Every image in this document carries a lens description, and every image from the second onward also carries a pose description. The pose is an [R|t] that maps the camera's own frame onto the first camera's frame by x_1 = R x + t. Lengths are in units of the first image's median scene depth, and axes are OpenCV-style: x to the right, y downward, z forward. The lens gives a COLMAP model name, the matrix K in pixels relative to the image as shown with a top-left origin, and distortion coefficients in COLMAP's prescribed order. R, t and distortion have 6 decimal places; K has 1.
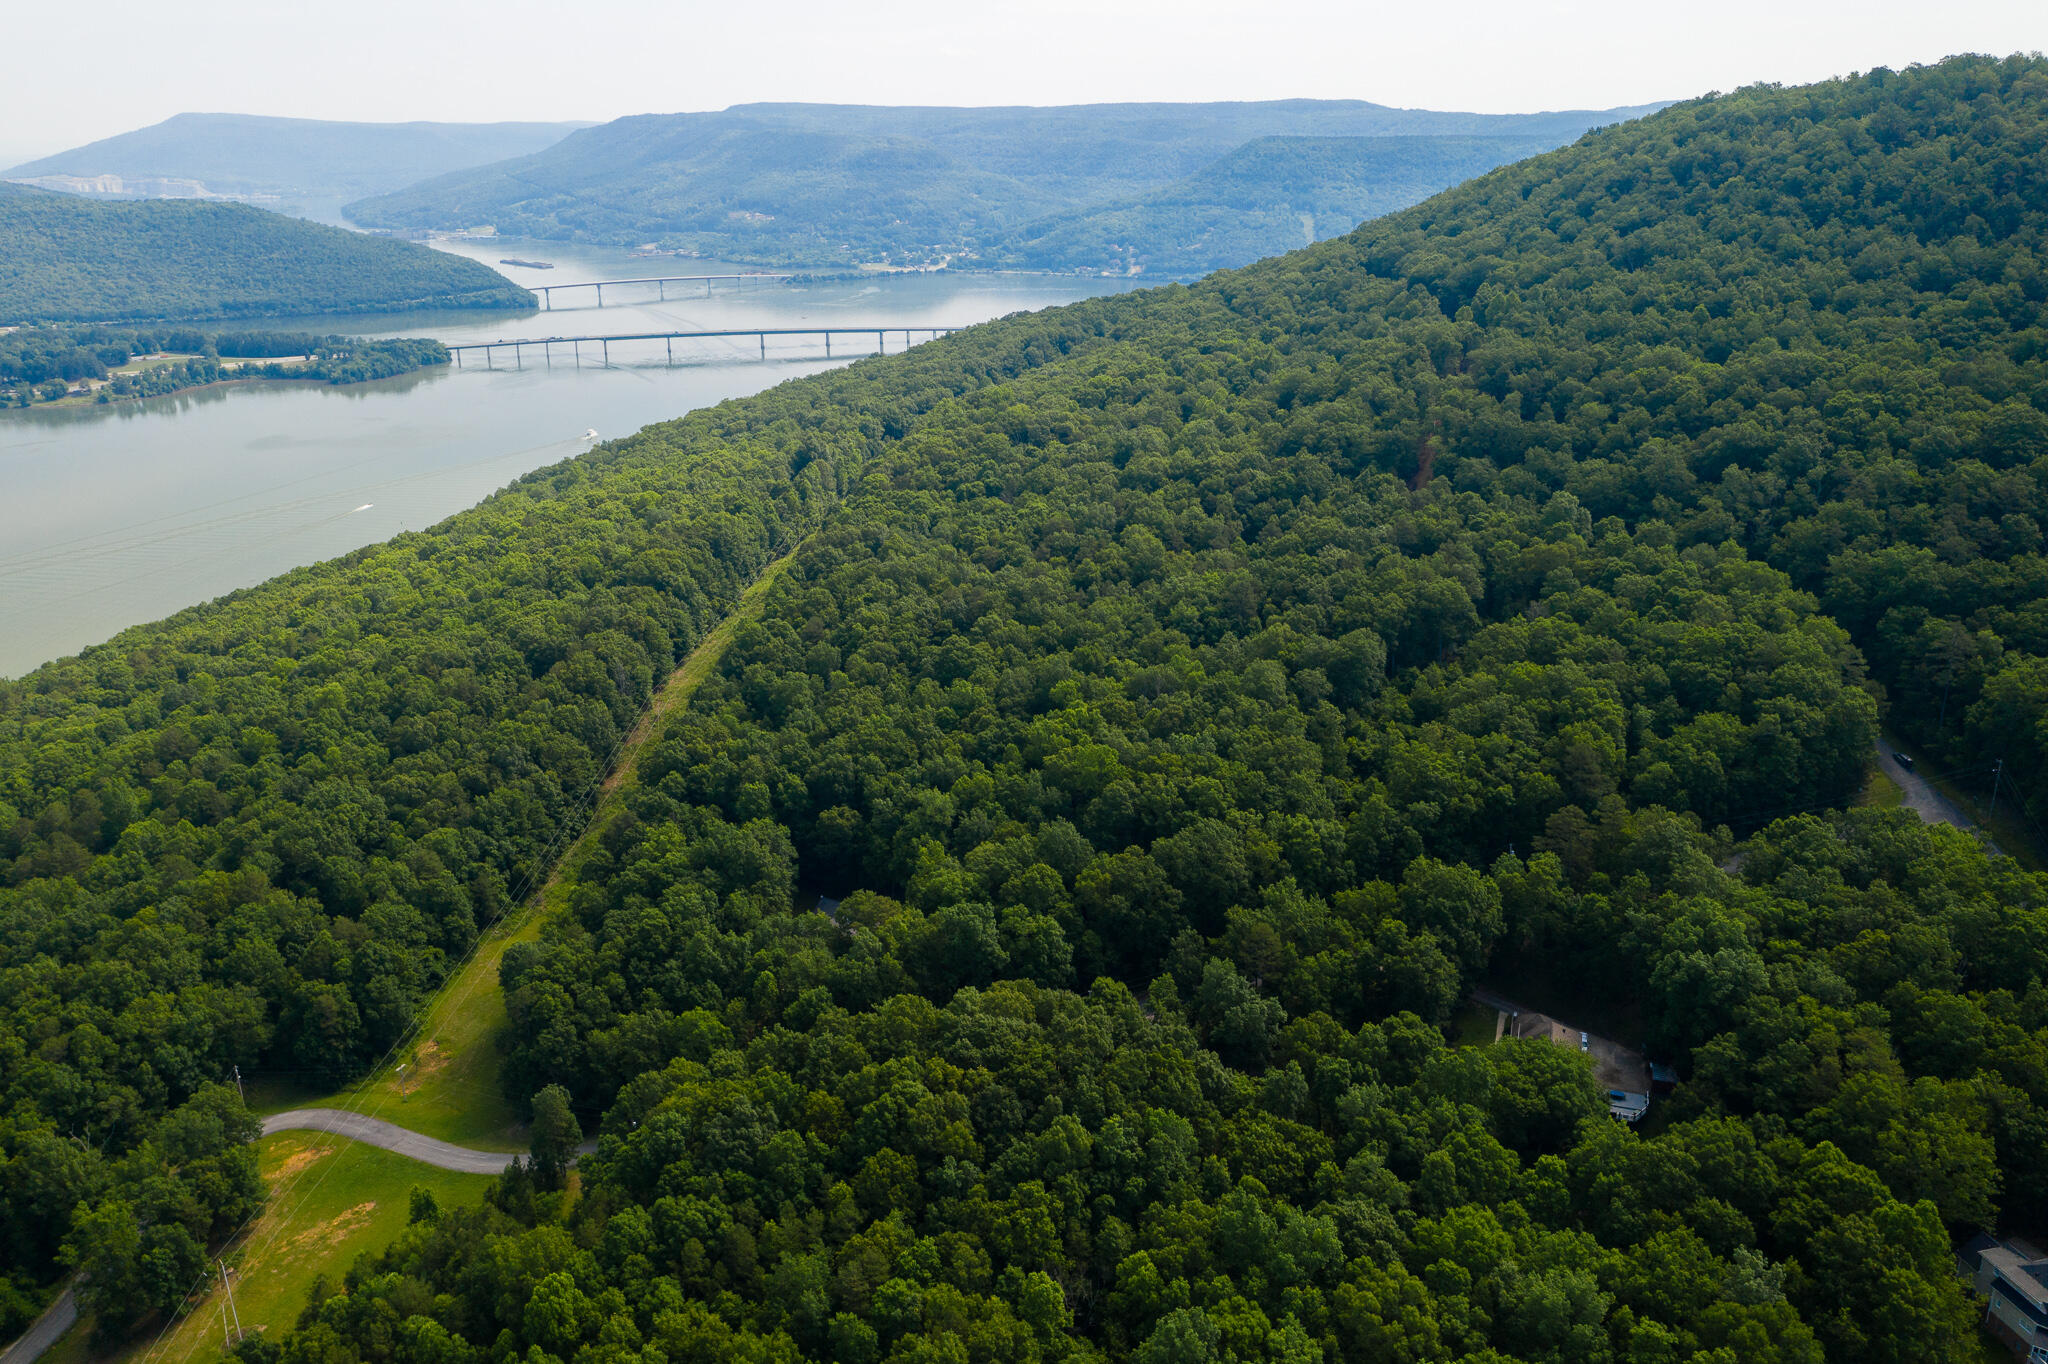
lens RADIAL K [[1624.4, 0, 1027.3], [0, 1624.4, 675.0], [0, 0, 1]] dist [-0.007759, 0.010080]
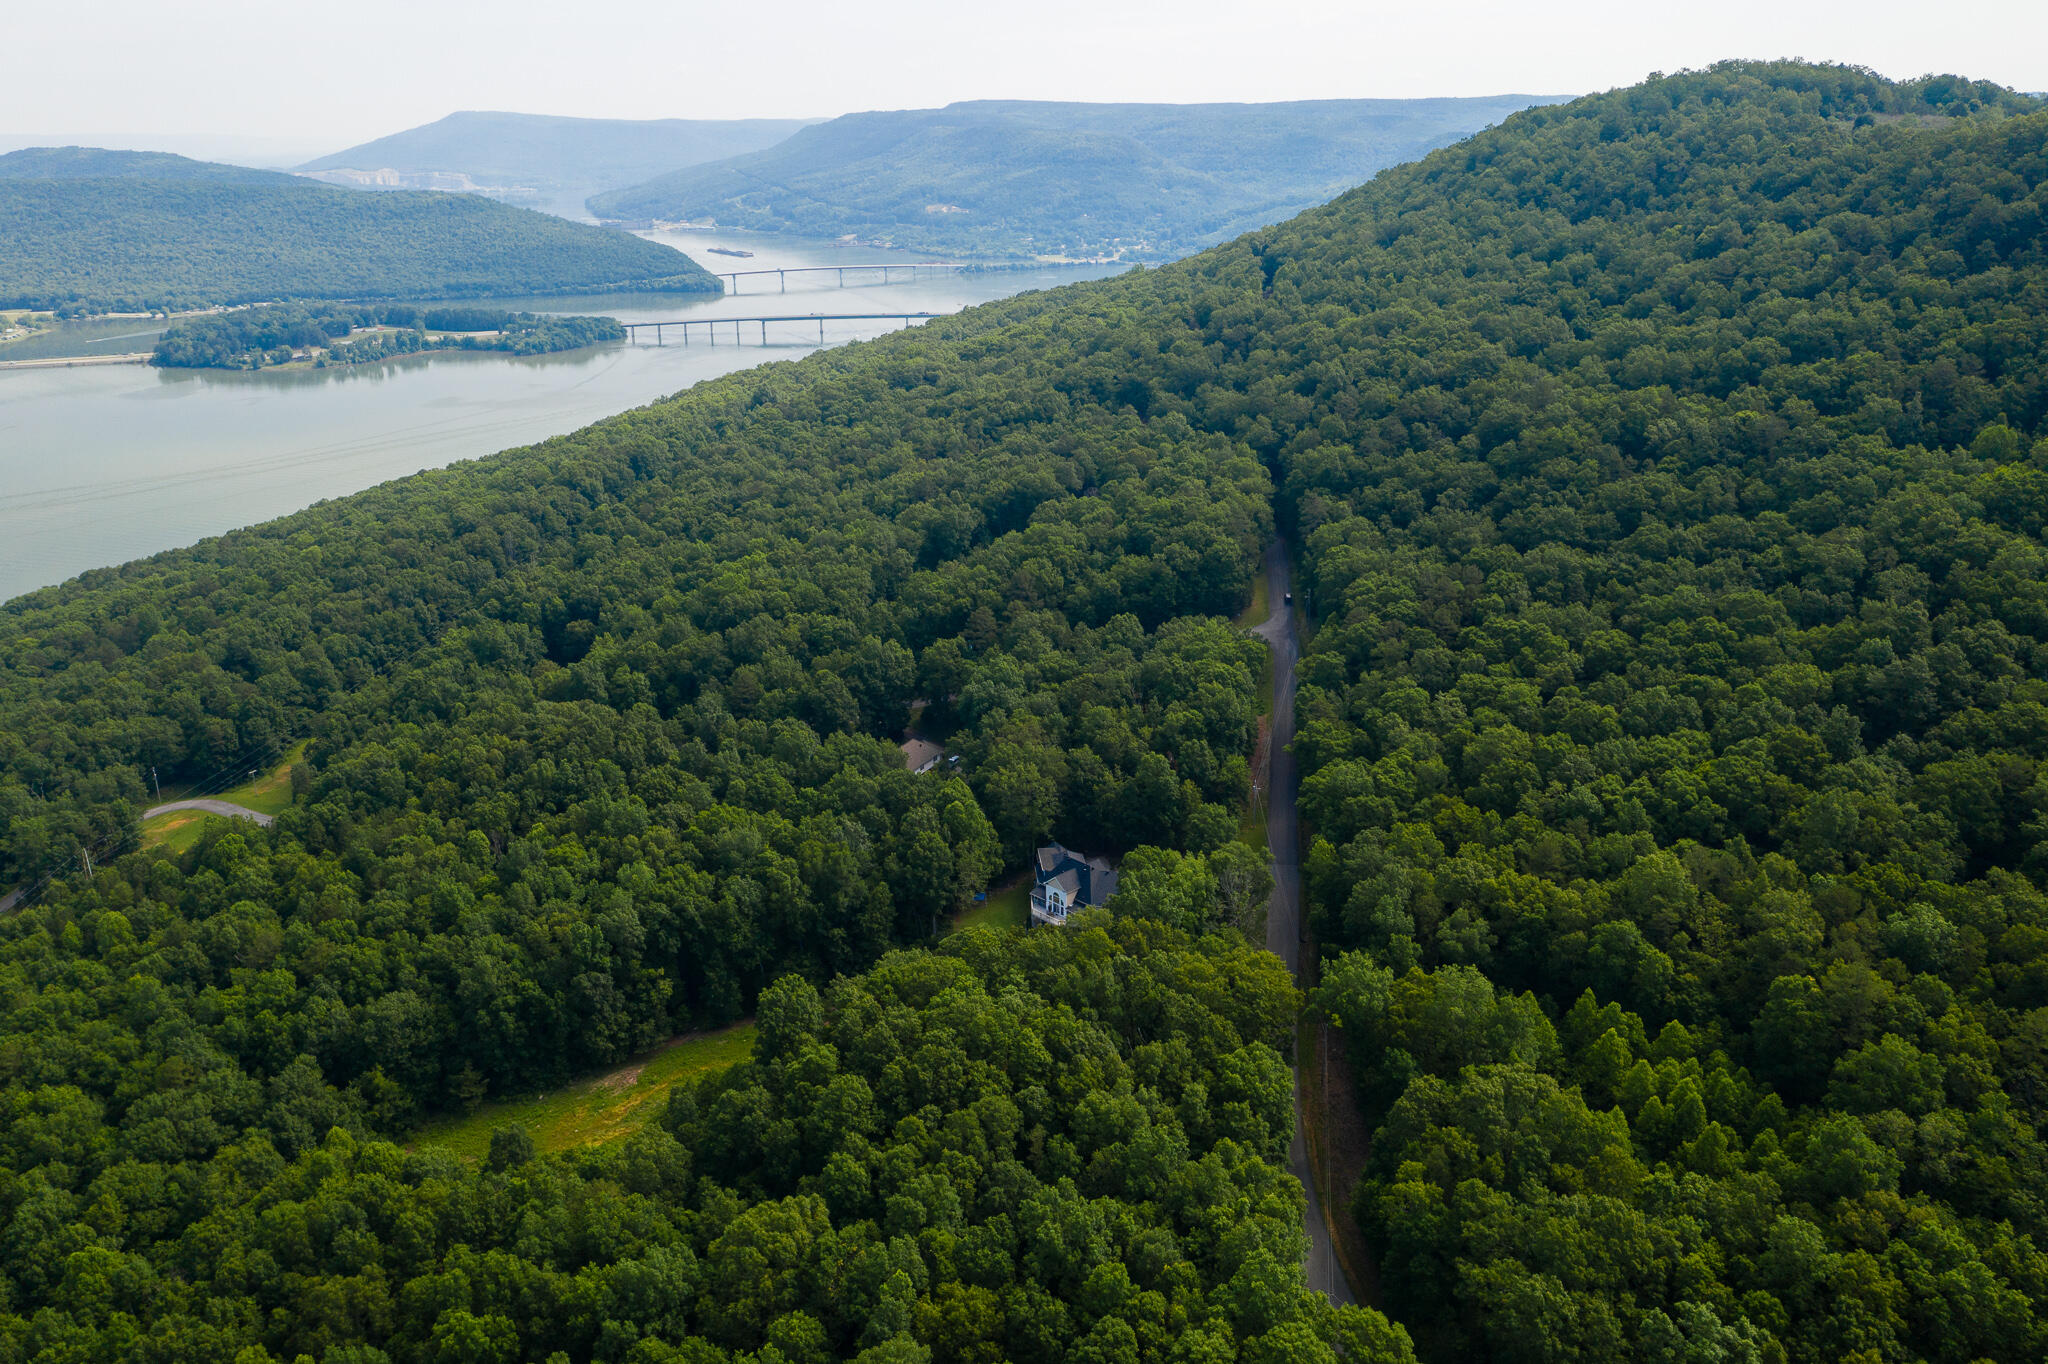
lens RADIAL K [[1622.2, 0, 1028.0], [0, 1622.2, 680.4], [0, 0, 1]] dist [-0.004839, 0.005229]
pose [[0.989558, 0.044688, -0.137036, 0.323922], [-0.043914, 0.998998, 0.008669, 0.074481], [0.137286, -0.002561, 0.990528, -0.228001]]
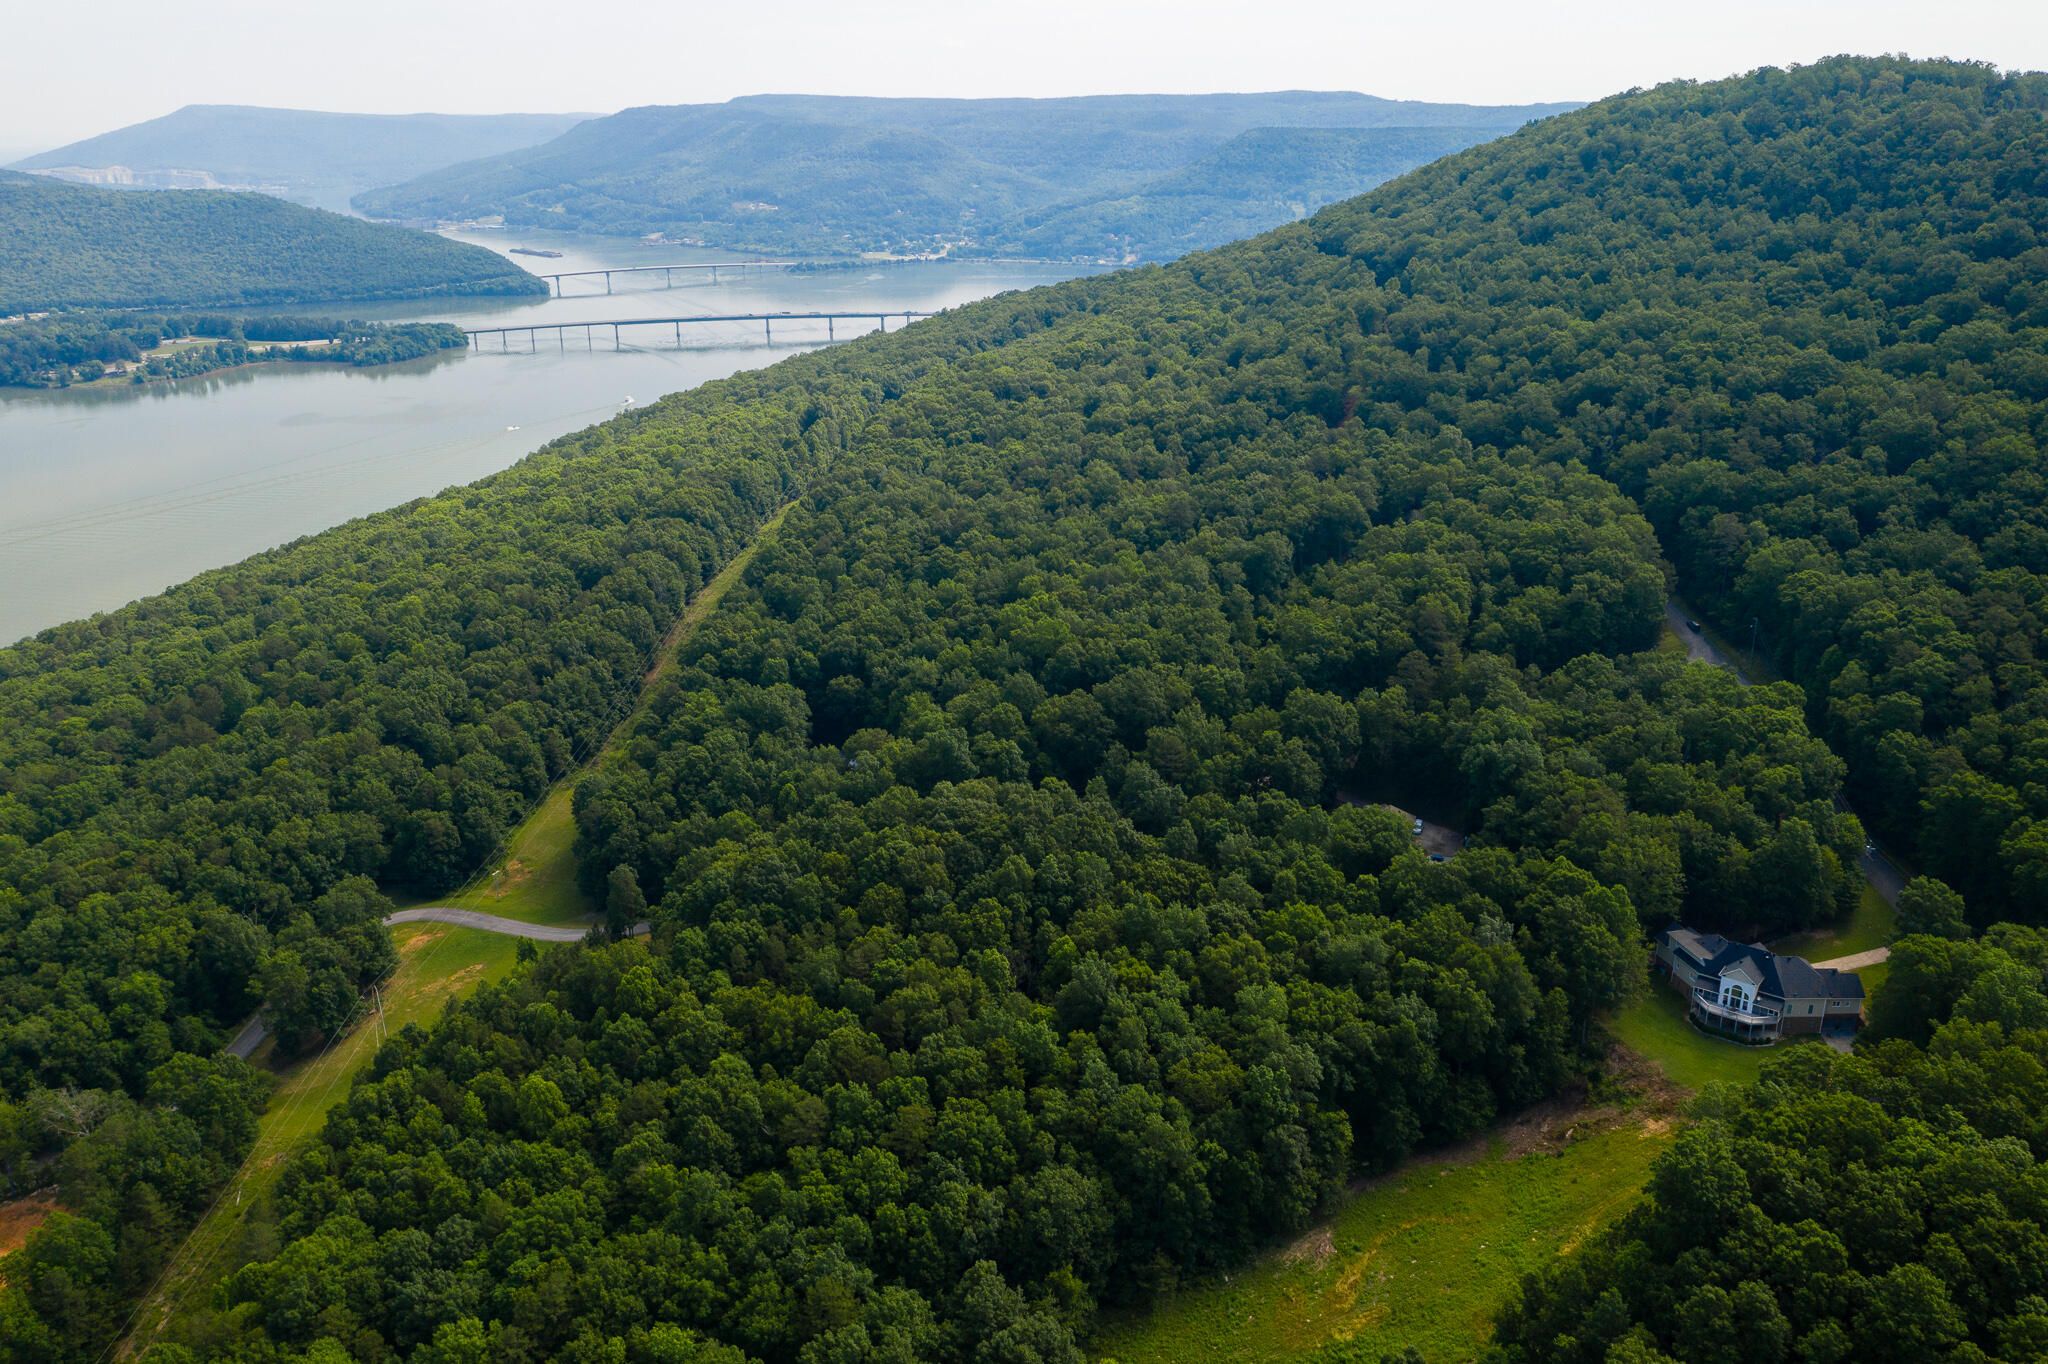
lens RADIAL K [[1623.3, 0, 1025.8], [0, 1623.3, 674.8], [0, 0, 1]] dist [-0.010000, 0.013449]
pose [[0.999998, 0.000392, -0.002044, 0.016385], [-0.000381, 0.999988, 0.004979, 0.052999], [0.002046, -0.004978, 0.999986, -0.160787]]
